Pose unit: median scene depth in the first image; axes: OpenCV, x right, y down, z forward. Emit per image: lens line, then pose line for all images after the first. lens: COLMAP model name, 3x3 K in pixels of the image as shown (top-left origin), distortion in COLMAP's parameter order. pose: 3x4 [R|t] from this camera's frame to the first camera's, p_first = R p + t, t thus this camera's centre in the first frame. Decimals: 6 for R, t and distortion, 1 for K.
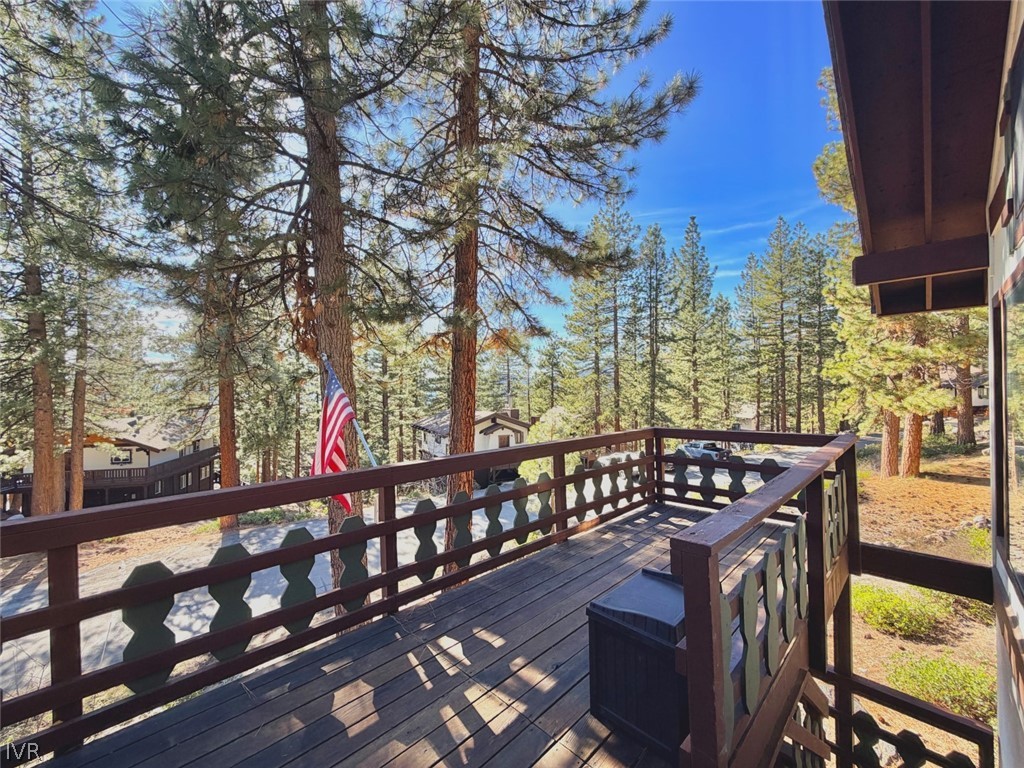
lens RADIAL K [[409.8, 0, 514.3], [0, 409.8, 386.4], [0, 0, 1]] dist [-0.000407, -0.000206]
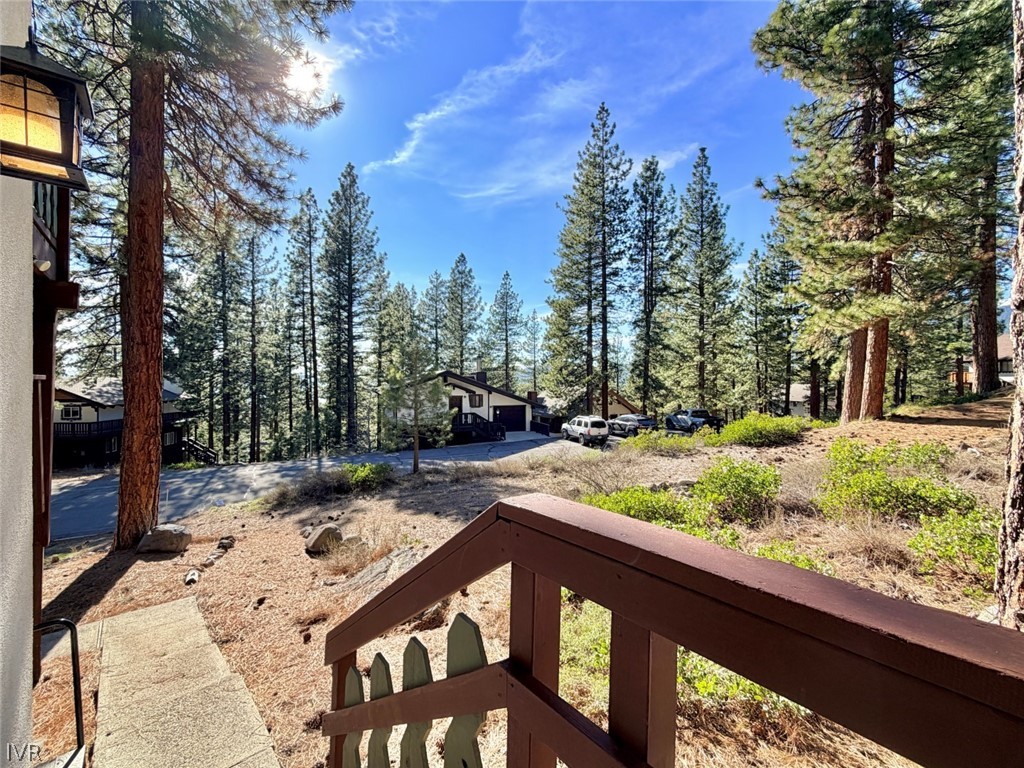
lens RADIAL K [[451.9, 0, 515.2], [0, 451.9, 385.9], [0, 0, 1]] dist [0.001842, 0.000052]
pose [[0.993841, 0.007913, -0.110530, 1.364483], [-0.006024, 0.999830, 0.017412, 0.511341], [0.110650, -0.016639, 0.993720, 0.236148]]
